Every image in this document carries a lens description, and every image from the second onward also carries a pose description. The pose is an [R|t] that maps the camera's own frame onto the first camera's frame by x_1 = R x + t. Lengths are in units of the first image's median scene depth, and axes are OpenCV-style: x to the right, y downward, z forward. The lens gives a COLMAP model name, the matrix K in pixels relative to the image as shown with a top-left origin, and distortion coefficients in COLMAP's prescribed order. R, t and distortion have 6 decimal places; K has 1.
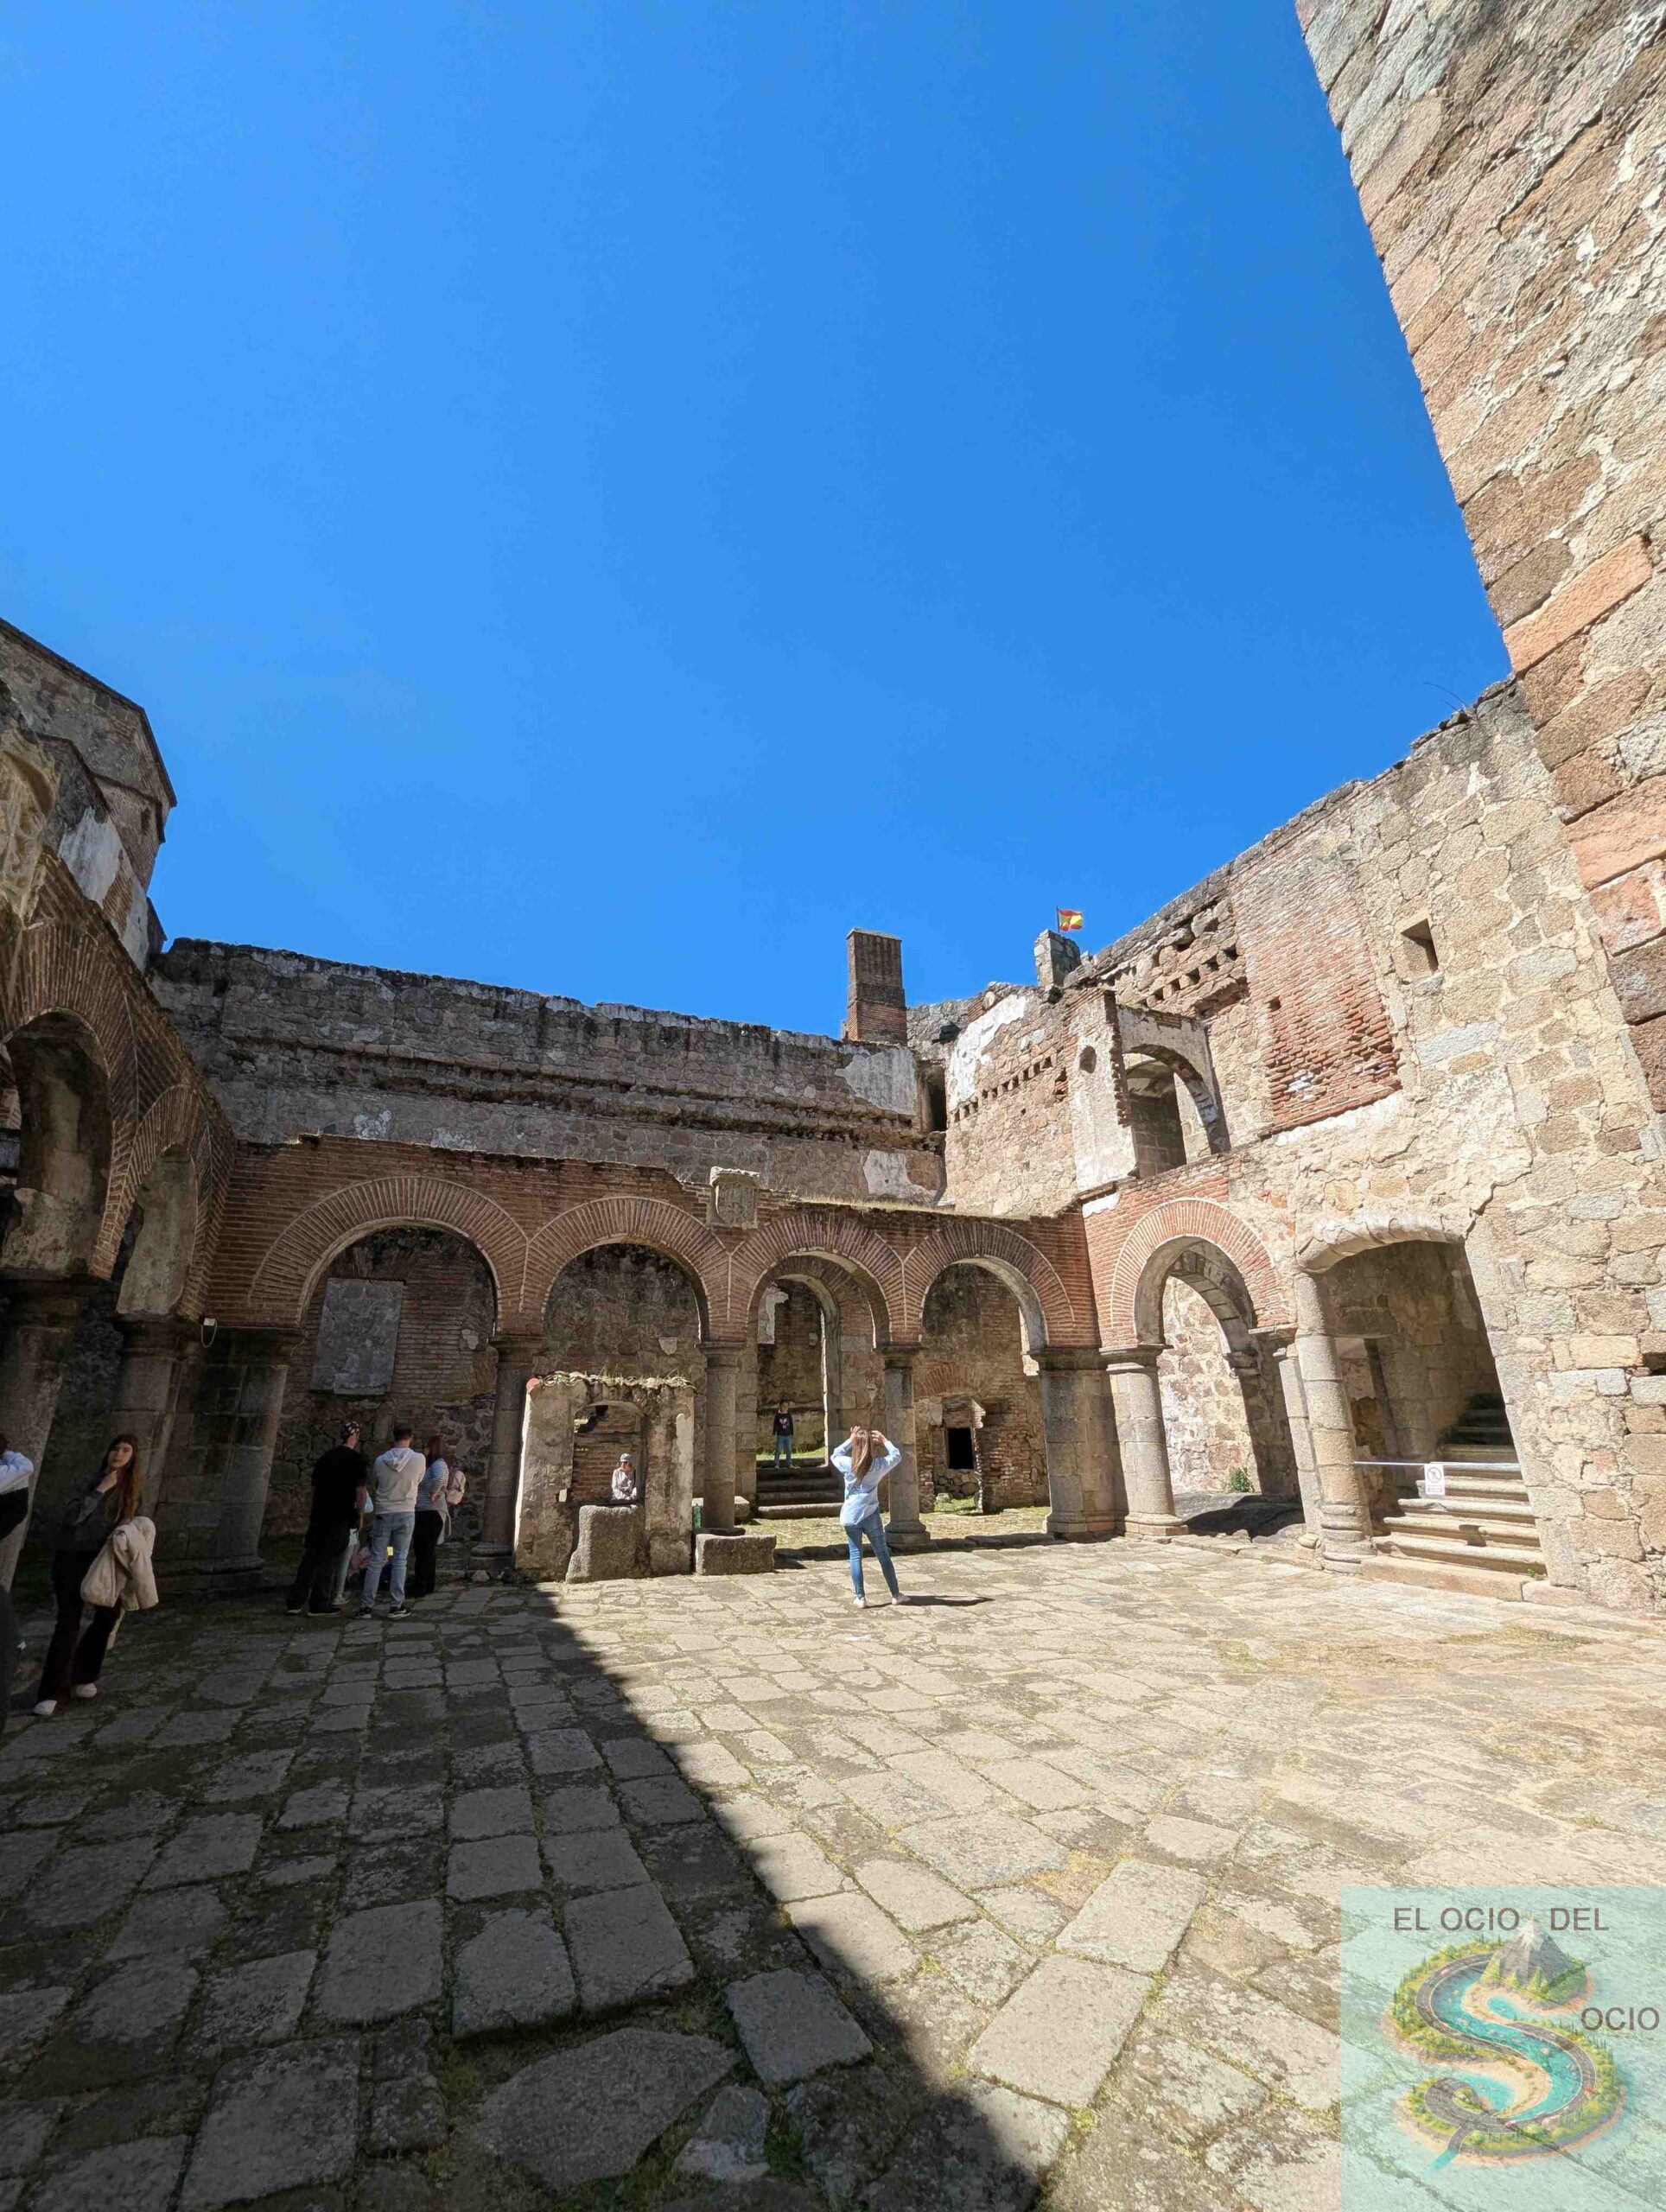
lens RADIAL K [[908.0, 0, 813.5], [0, 908.0, 1106.4], [0, 0, 1]] dist [-0.004930, -0.000307]
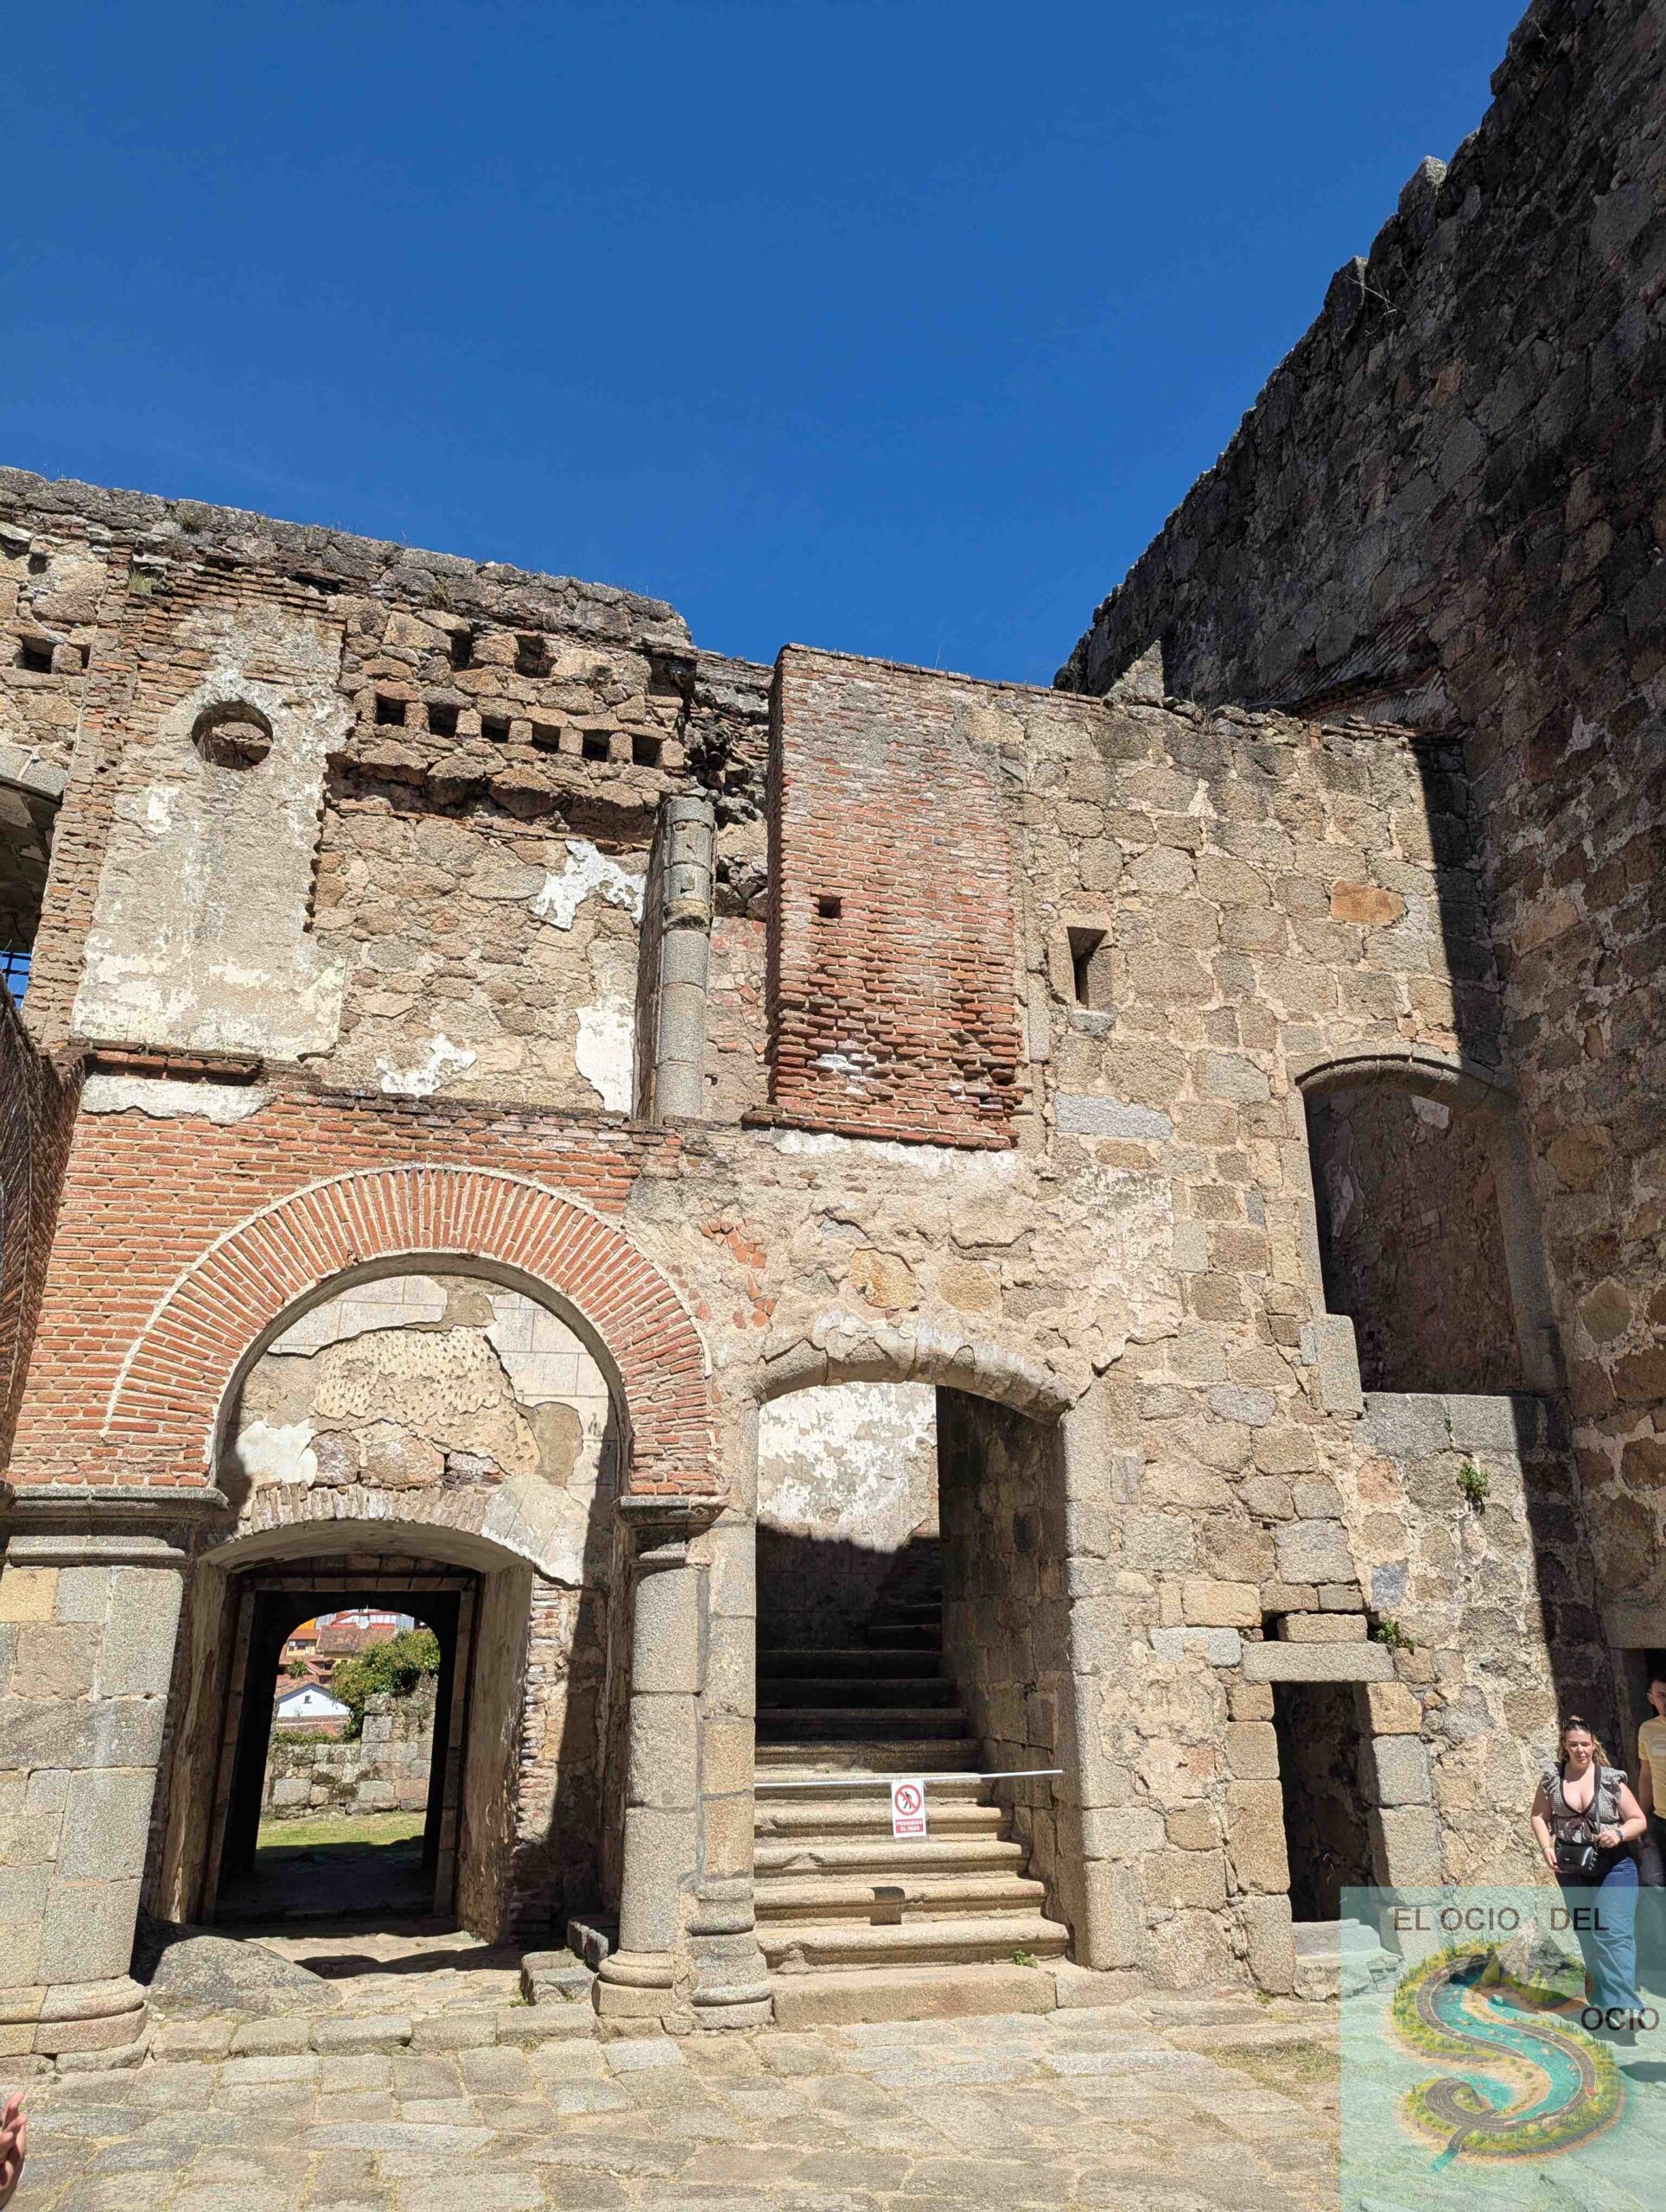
lens RADIAL K [[1543.3, 0, 847.2], [0, 1543.3, 1106.2], [0, 0, 1]] dist [0.063632, -0.043957]
pose [[0.091629, 0.349973, 0.932268, -0.376514], [-0.328102, 0.894538, -0.303562, 0.336638], [-0.940188, -0.278064, 0.196793, 0.987575]]
